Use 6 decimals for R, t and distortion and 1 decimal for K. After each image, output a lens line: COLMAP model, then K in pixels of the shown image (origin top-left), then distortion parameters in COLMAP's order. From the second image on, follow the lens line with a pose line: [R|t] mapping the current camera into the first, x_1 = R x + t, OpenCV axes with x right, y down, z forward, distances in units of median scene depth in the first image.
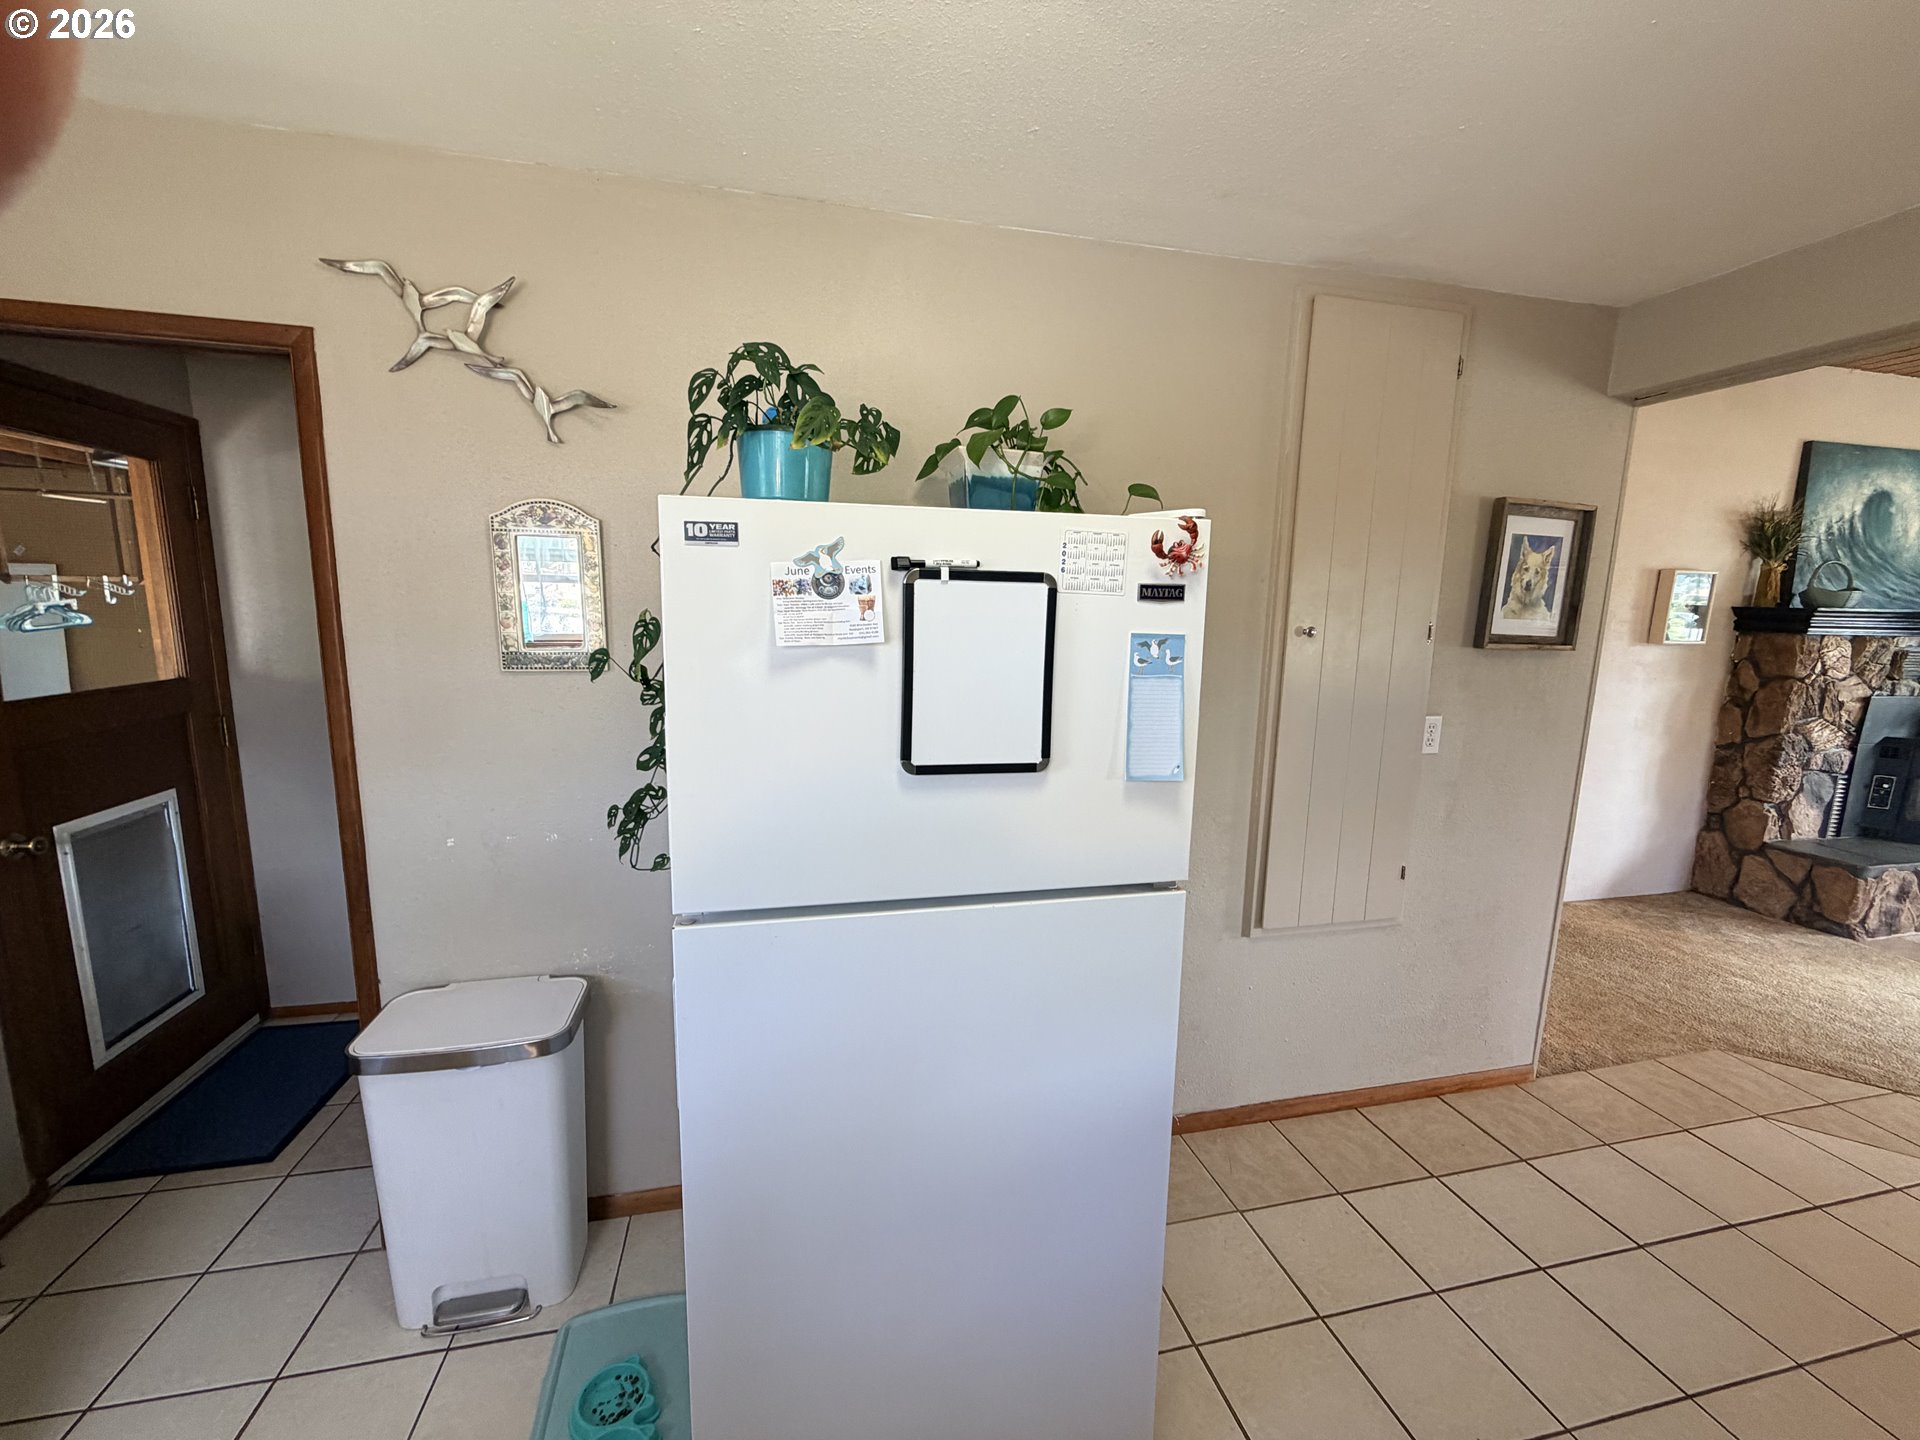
lens RADIAL K [[770.6, 0, 956.6], [0, 770.6, 716.8], [0, 0, 1]] dist [0.002387, 0.000389]
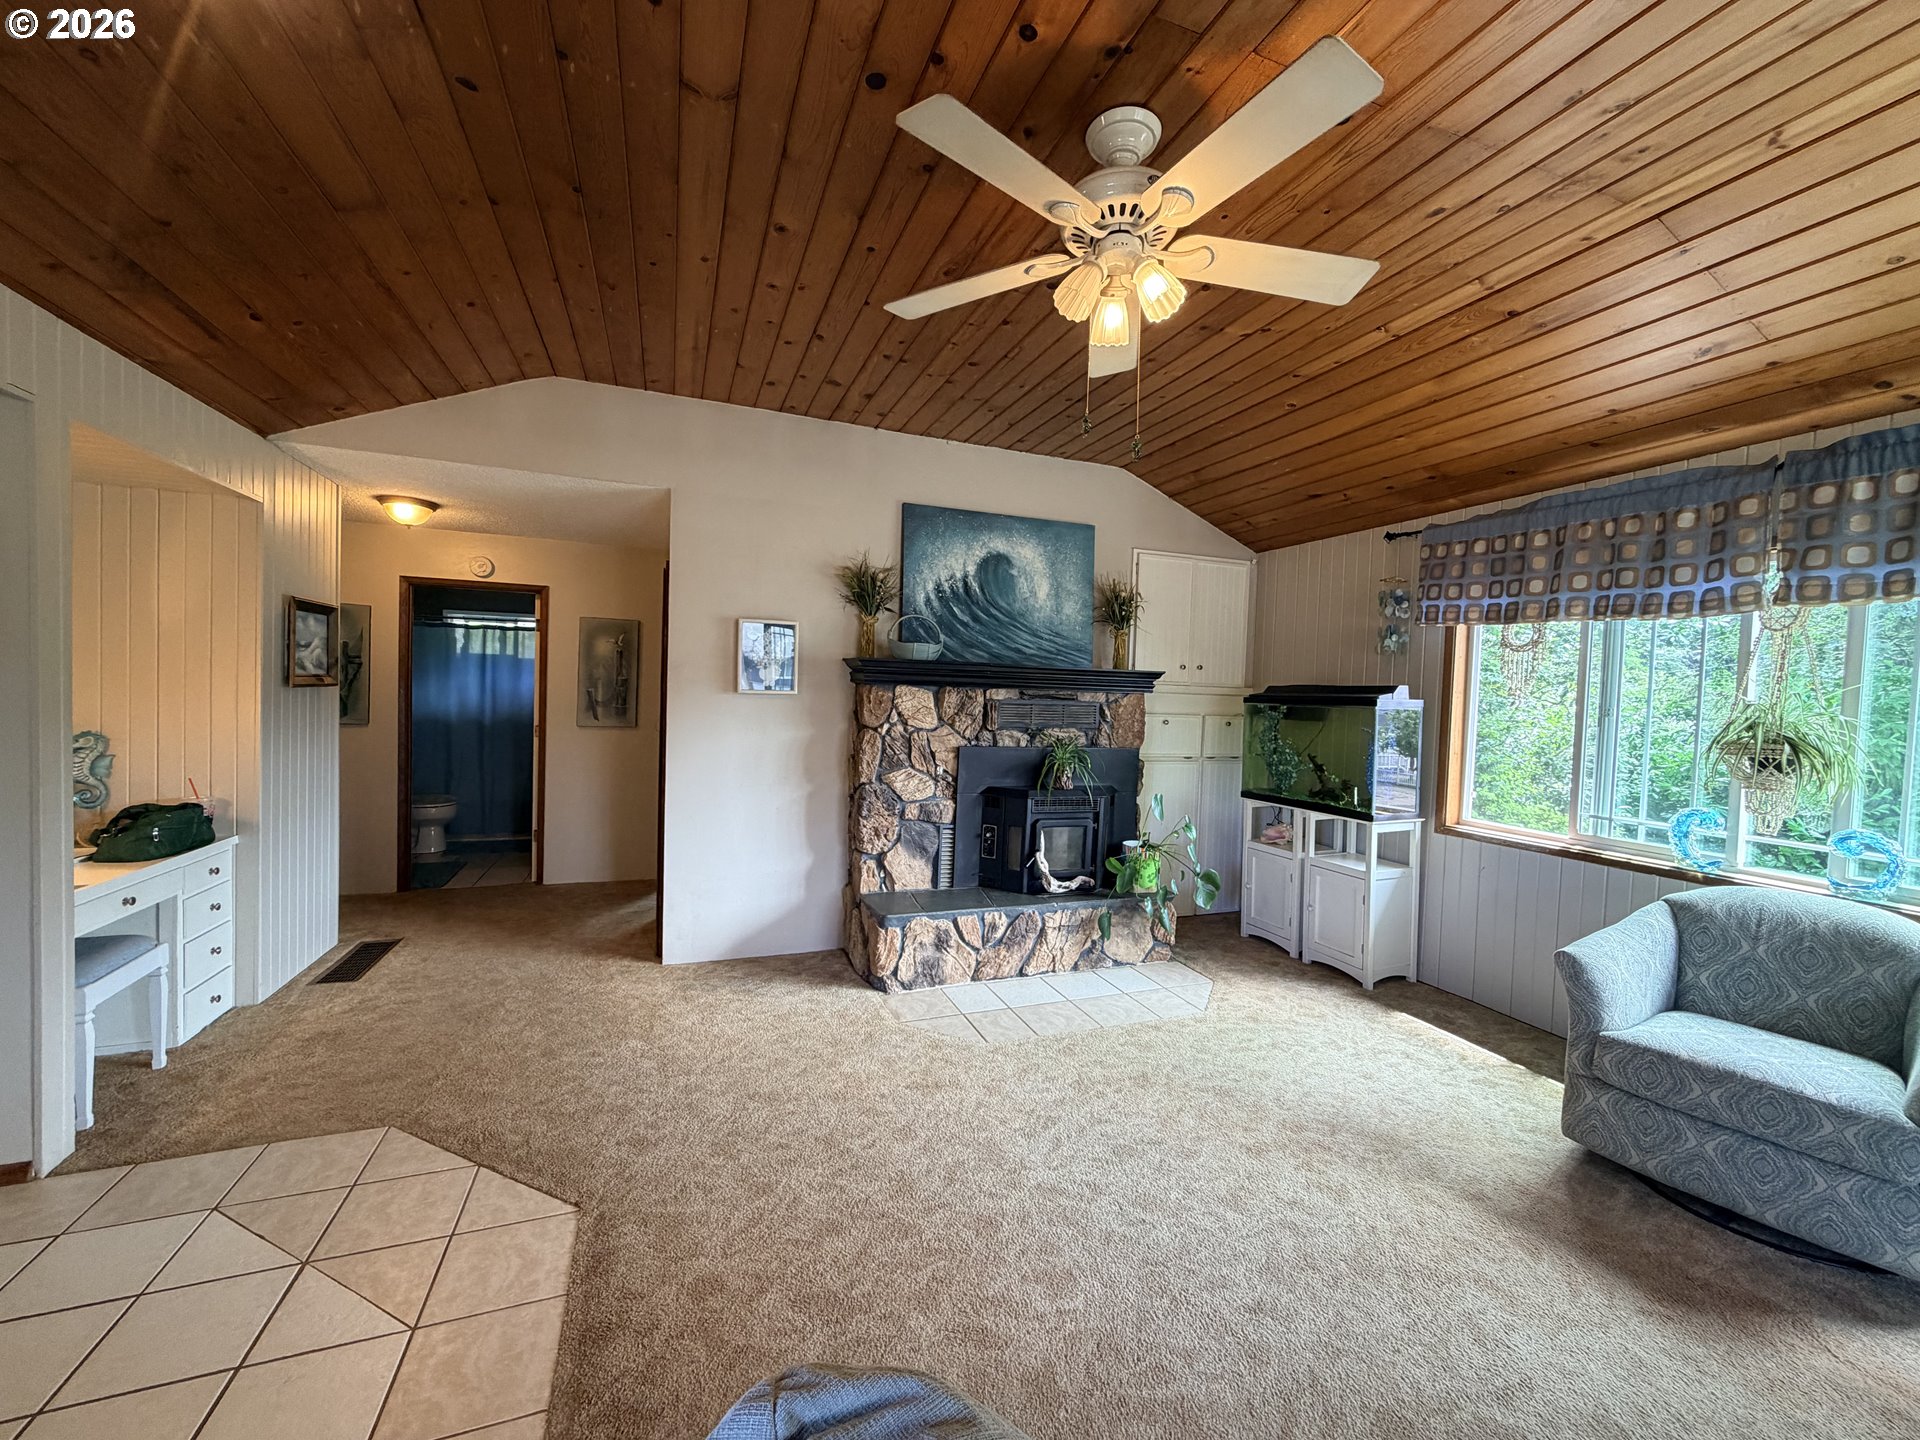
lens RADIAL K [[770.6, 0, 964.7], [0, 770.6, 720.4], [0, 0, 1]] dist [0.002387, 0.000389]
pose [[0.989724, 0.009392, 0.142683, 1.029928], [0.005867, 0.994333, -0.106152, 0.046866], [-0.142871, 0.105898, 0.984060, -0.004486]]
